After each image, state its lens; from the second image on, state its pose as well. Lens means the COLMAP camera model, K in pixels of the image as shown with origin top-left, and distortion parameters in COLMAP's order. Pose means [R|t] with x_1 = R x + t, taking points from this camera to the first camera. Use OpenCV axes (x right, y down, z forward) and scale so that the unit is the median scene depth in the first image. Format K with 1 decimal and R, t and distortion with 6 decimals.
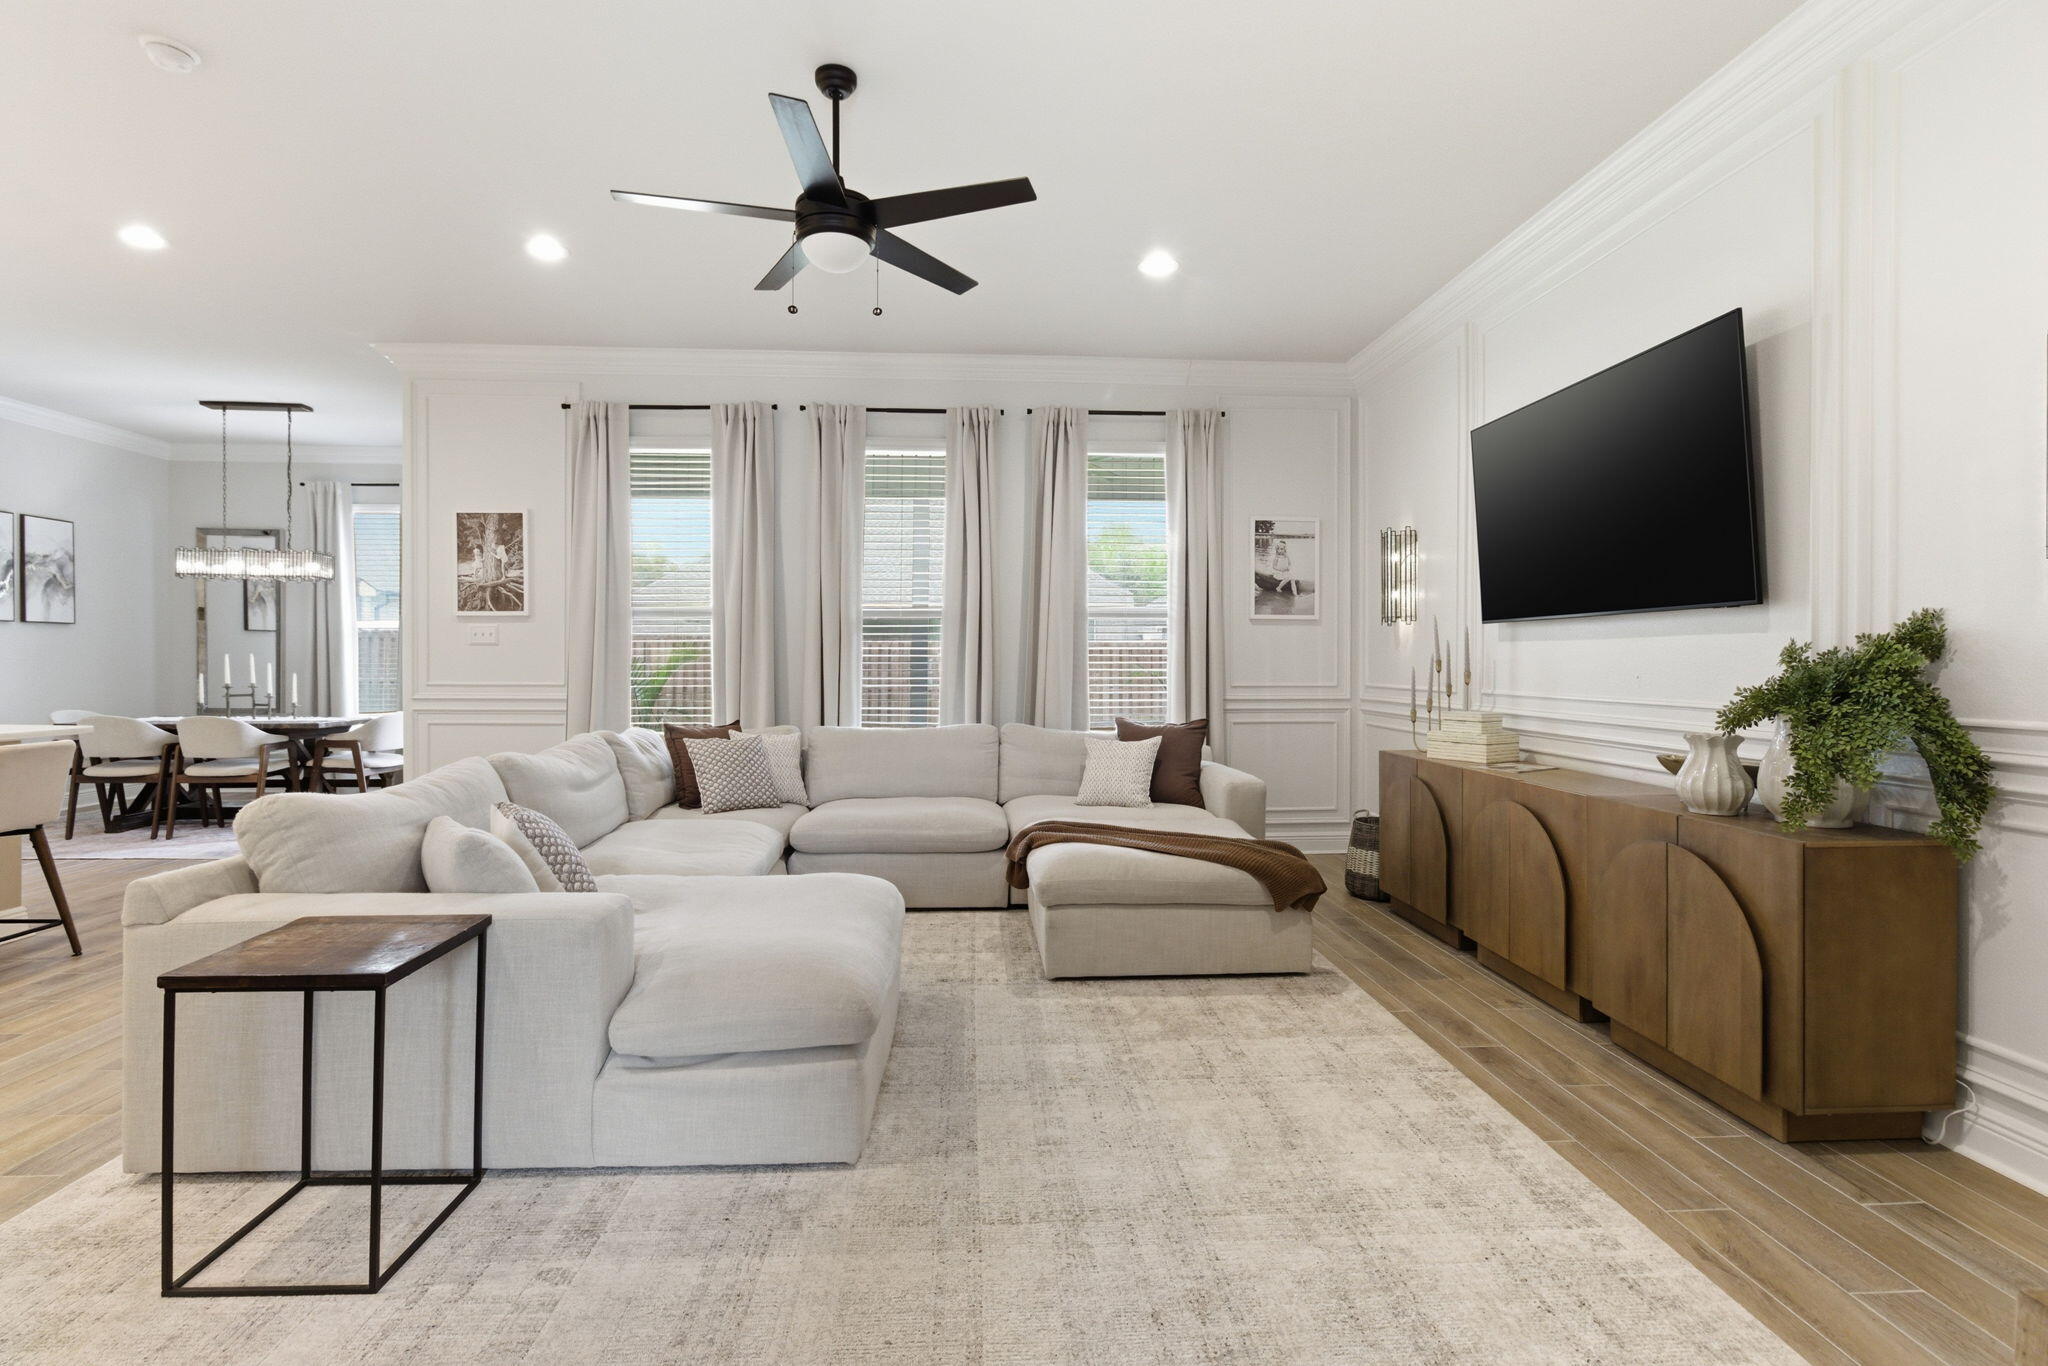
lens RADIAL K [[948.8, 0, 1026.4], [0, 948.8, 670.7], [0, 0, 1]] dist [0.000626, 0.000567]
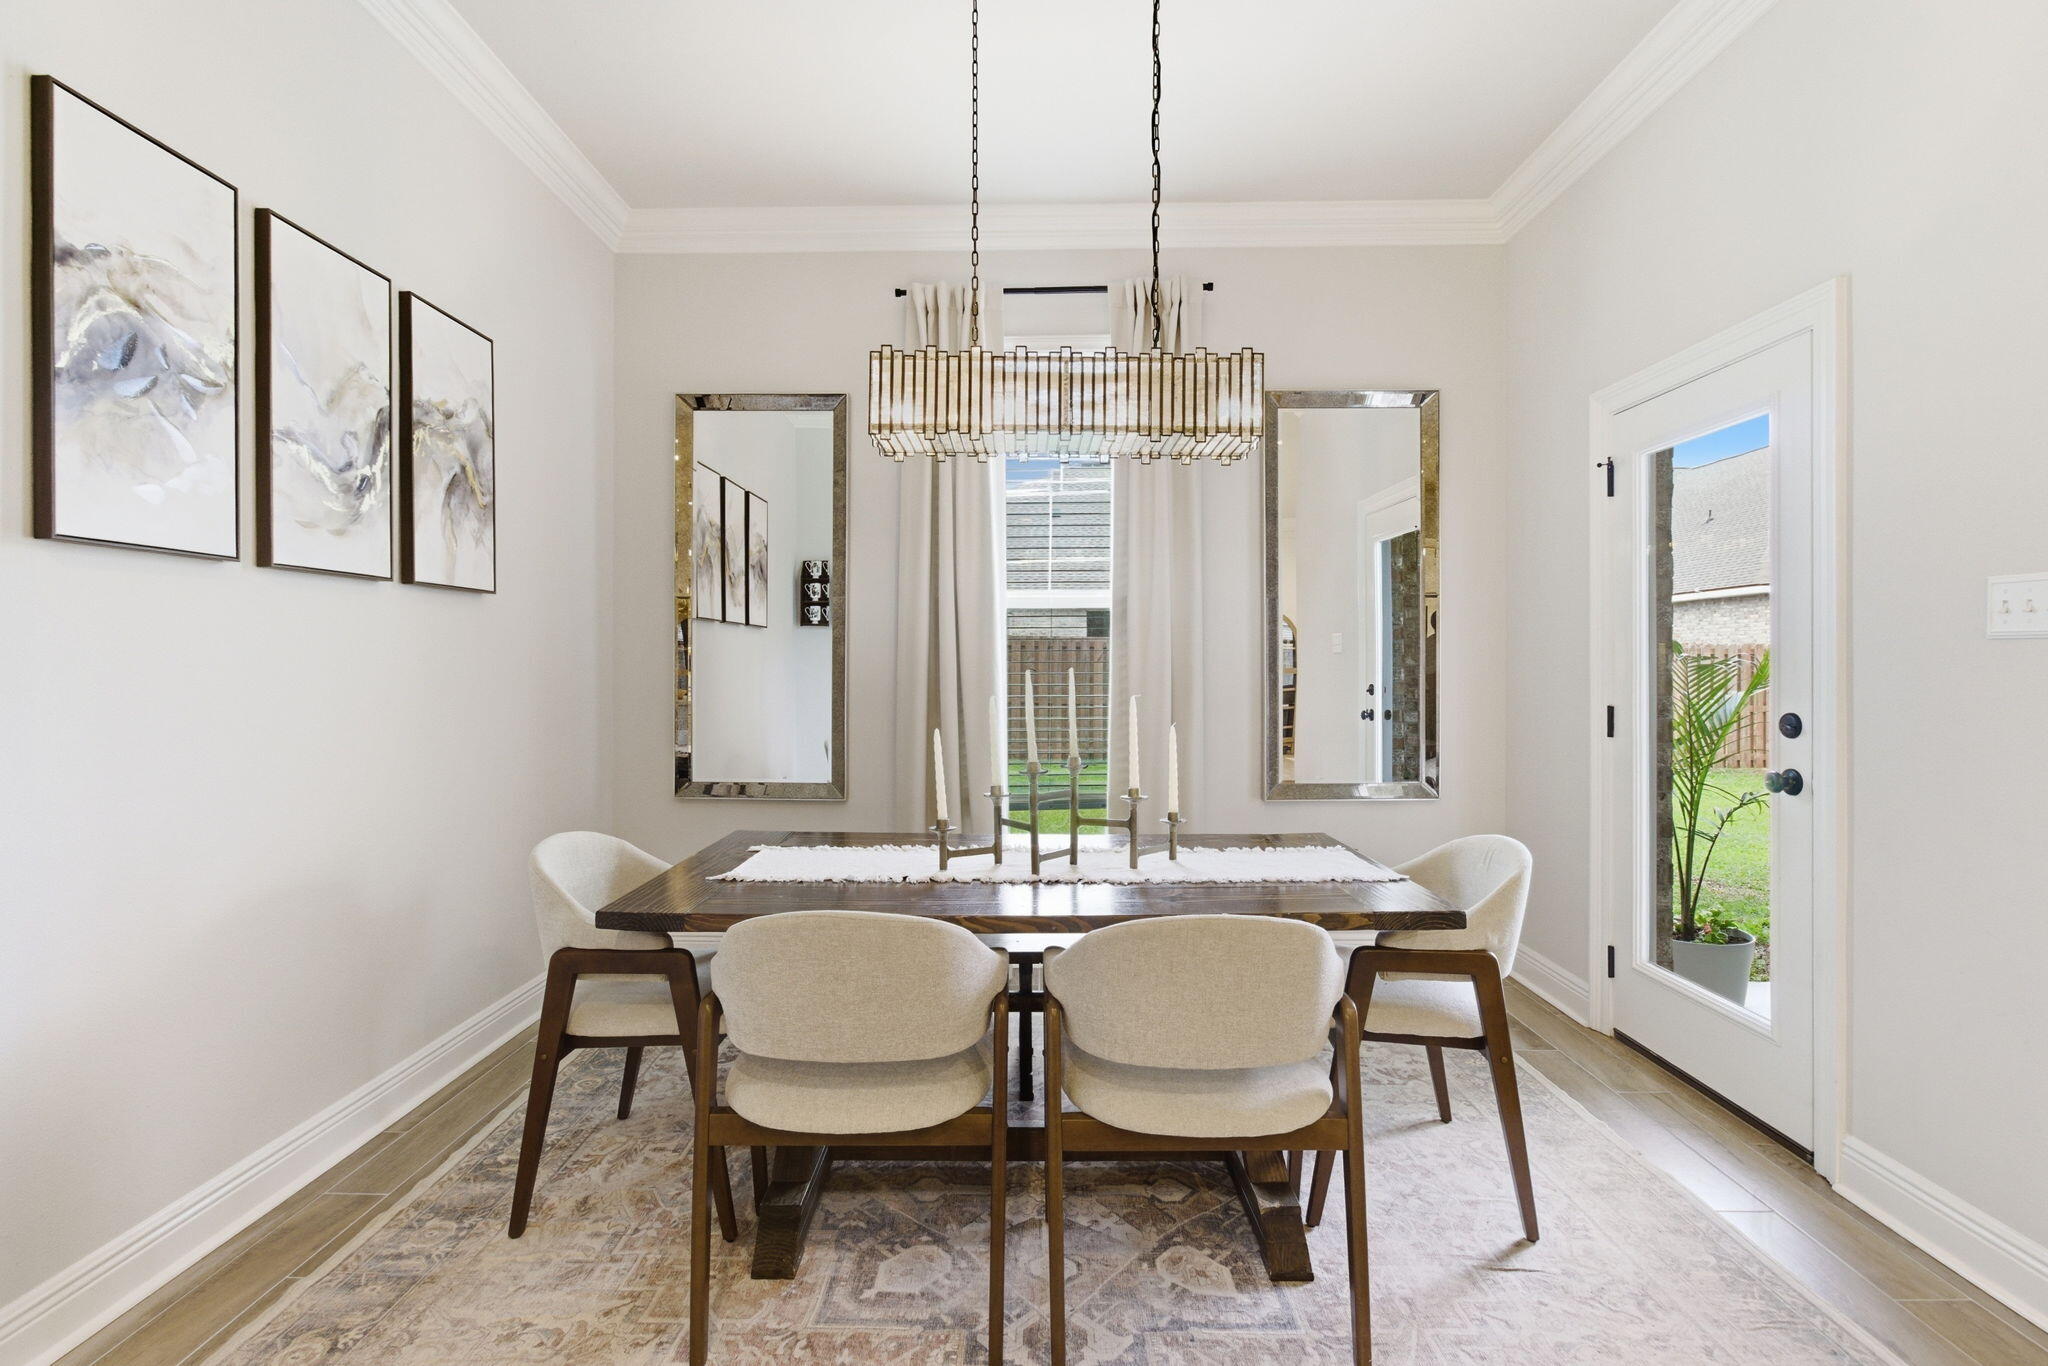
lens RADIAL K [[965.3, 0, 1026.2], [0, 965.3, 675.0], [0, 0, 1]] dist [0.001662, 0.000740]
pose [[0.996330, -0.000863, -0.085590, -0.973732], [0.000587, 0.999995, -0.003251, -0.015977], [0.085592, 0.003189, 0.996325, 0.800120]]
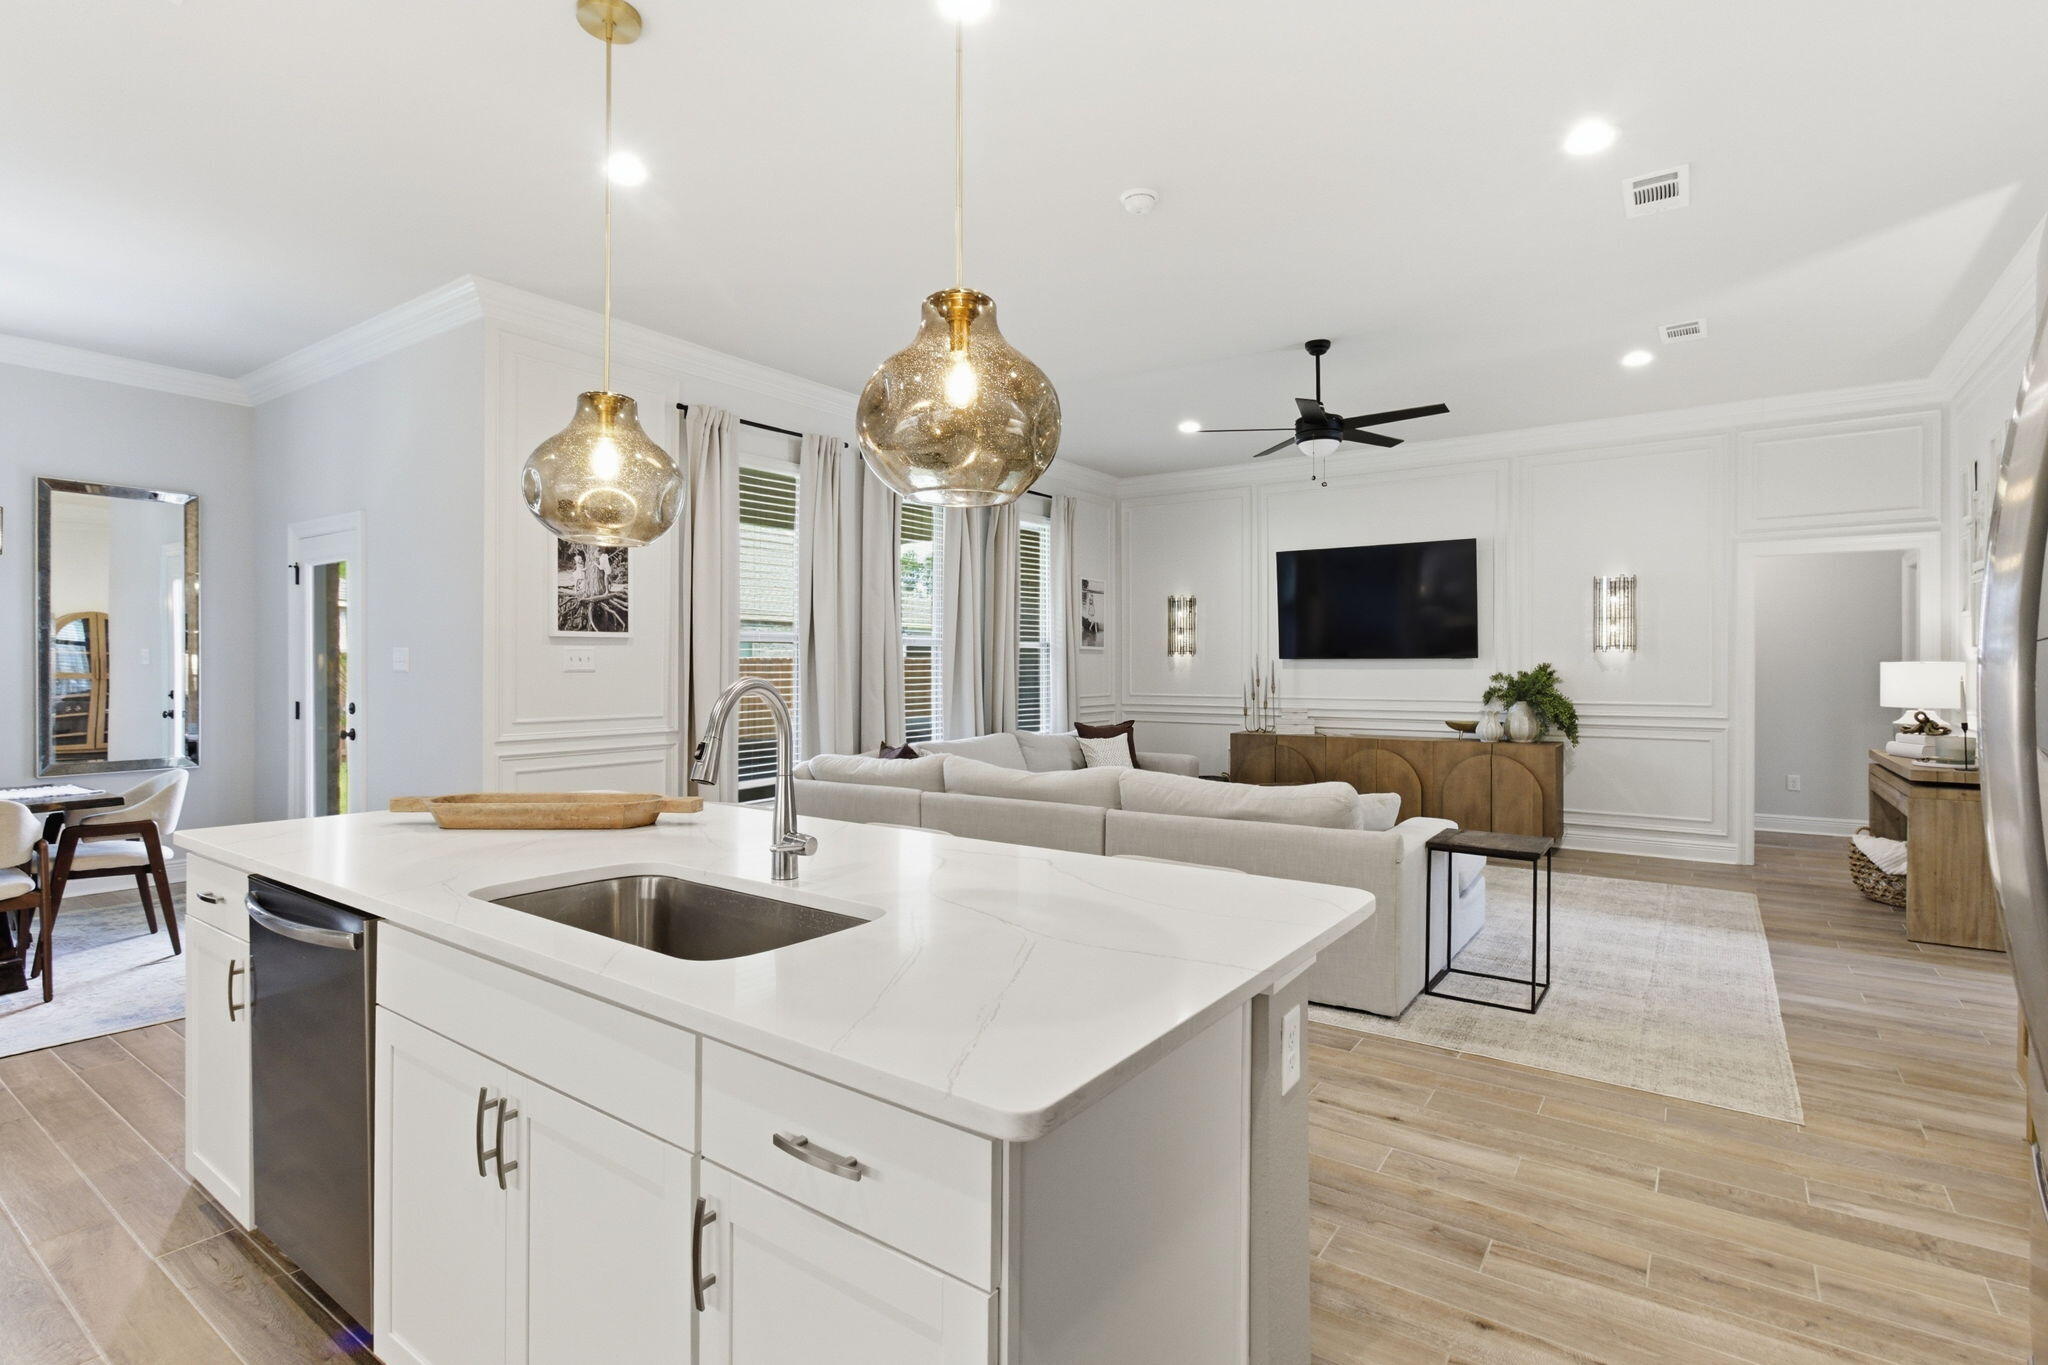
lens RADIAL K [[965.3, 0, 1026.2], [0, 965.3, 674.5], [0, 0, 1]] dist [0.001662, 0.000740]
pose [[0.626491, -0.009333, 0.779373, -0.991628], [0.009364, 0.999946, 0.004448, -0.025226], [-0.779373, 0.004511, 0.626544, 0.171942]]
